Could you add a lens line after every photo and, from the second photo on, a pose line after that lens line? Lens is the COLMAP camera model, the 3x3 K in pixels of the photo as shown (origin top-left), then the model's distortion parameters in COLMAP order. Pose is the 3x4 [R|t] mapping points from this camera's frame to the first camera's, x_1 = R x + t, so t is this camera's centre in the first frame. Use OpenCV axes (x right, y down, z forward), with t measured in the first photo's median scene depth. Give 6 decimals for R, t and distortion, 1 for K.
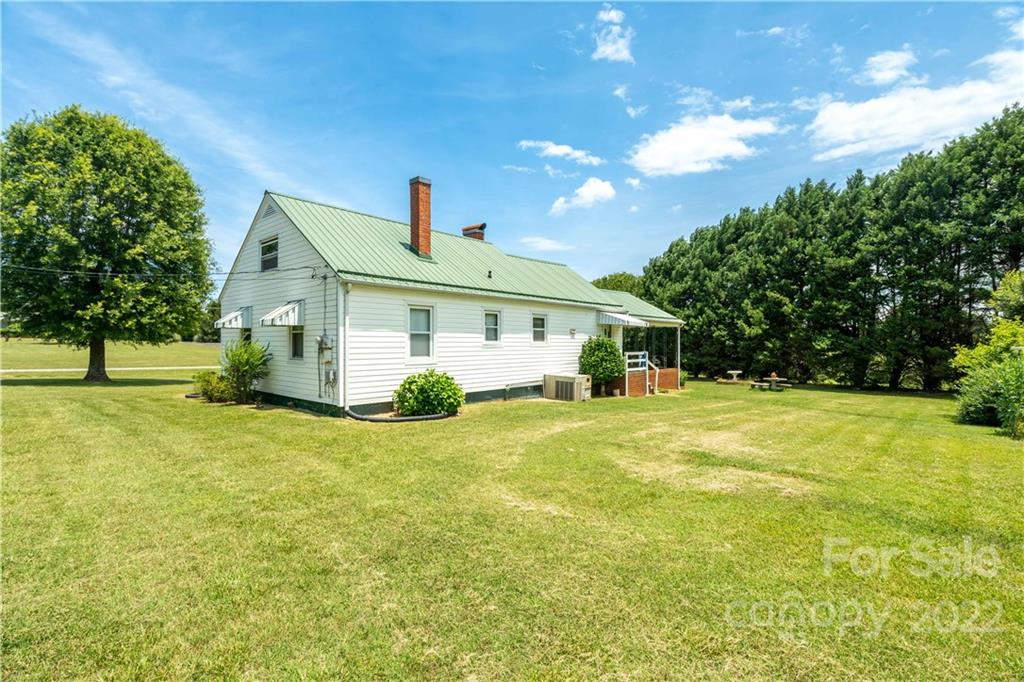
lens RADIAL K [[458.4, 0, 508.8], [0, 458.4, 344.2], [0, 0, 1]] dist [-0.000810, -0.000162]
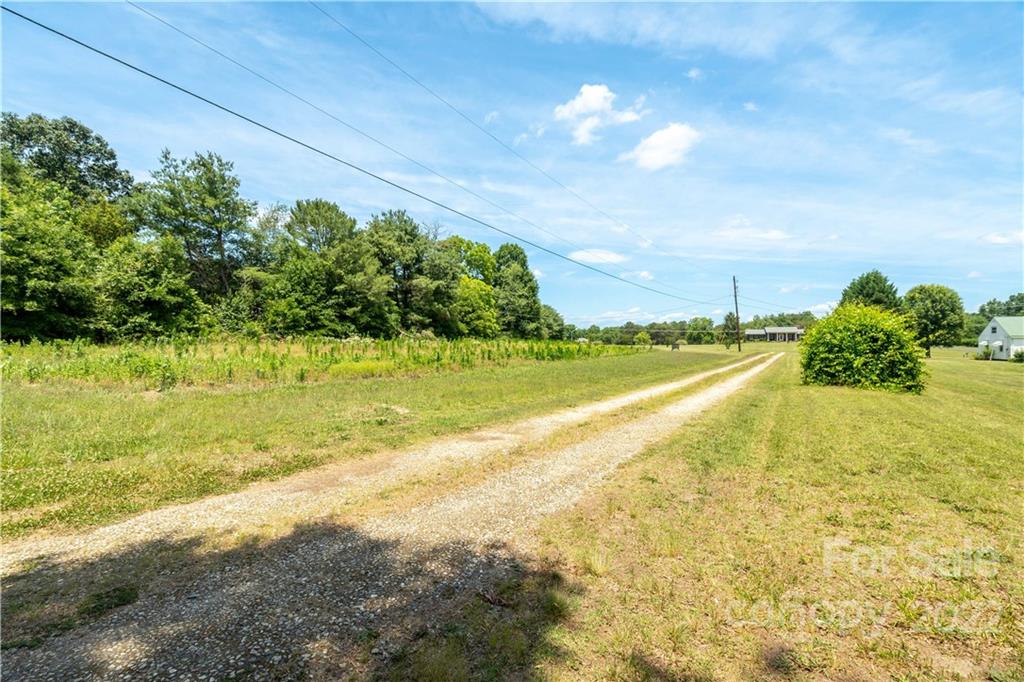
lens RADIAL K [[458.4, 0, 511.4], [0, 458.4, 340.7], [0, 0, 1]] dist [-0.000810, -0.000162]
pose [[0.307537, -0.001721, -0.951535, 1.715166], [-0.001612, 0.999996, -0.002329, -0.043683], [0.951535, 0.002250, 0.307533, -3.644840]]
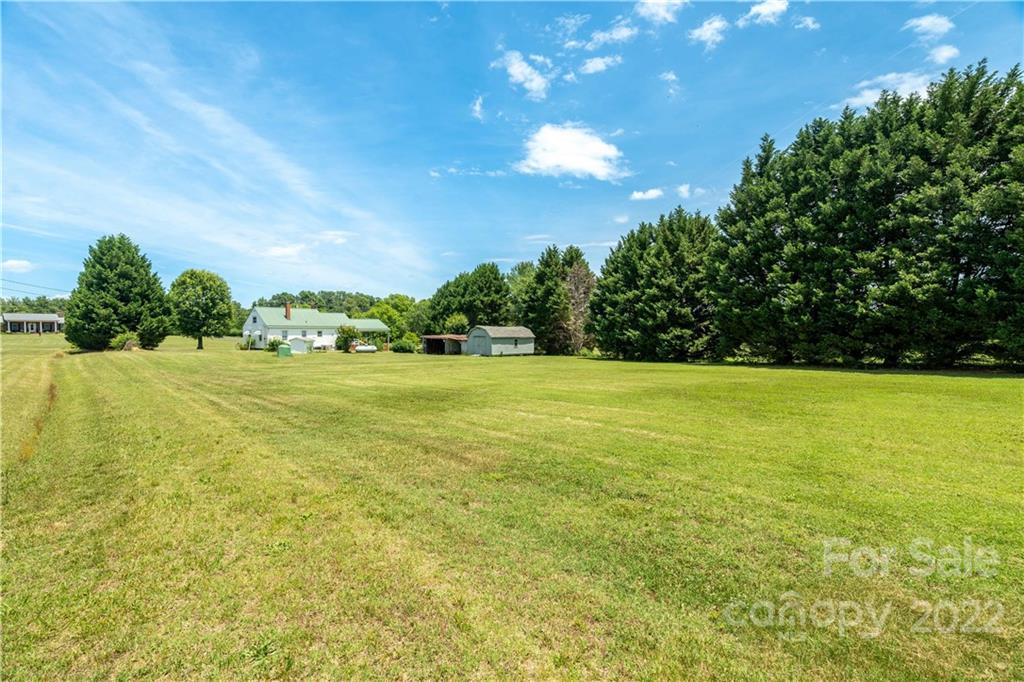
lens RADIAL K [[458.4, 0, 512.9], [0, 458.4, 336.6], [0, 0, 1]] dist [-0.000810, -0.000162]
pose [[0.998746, -0.005794, 0.049728, 1.360339], [0.005369, 0.999948, 0.008672, -0.030061], [-0.049775, -0.008394, 0.998725, -2.756923]]
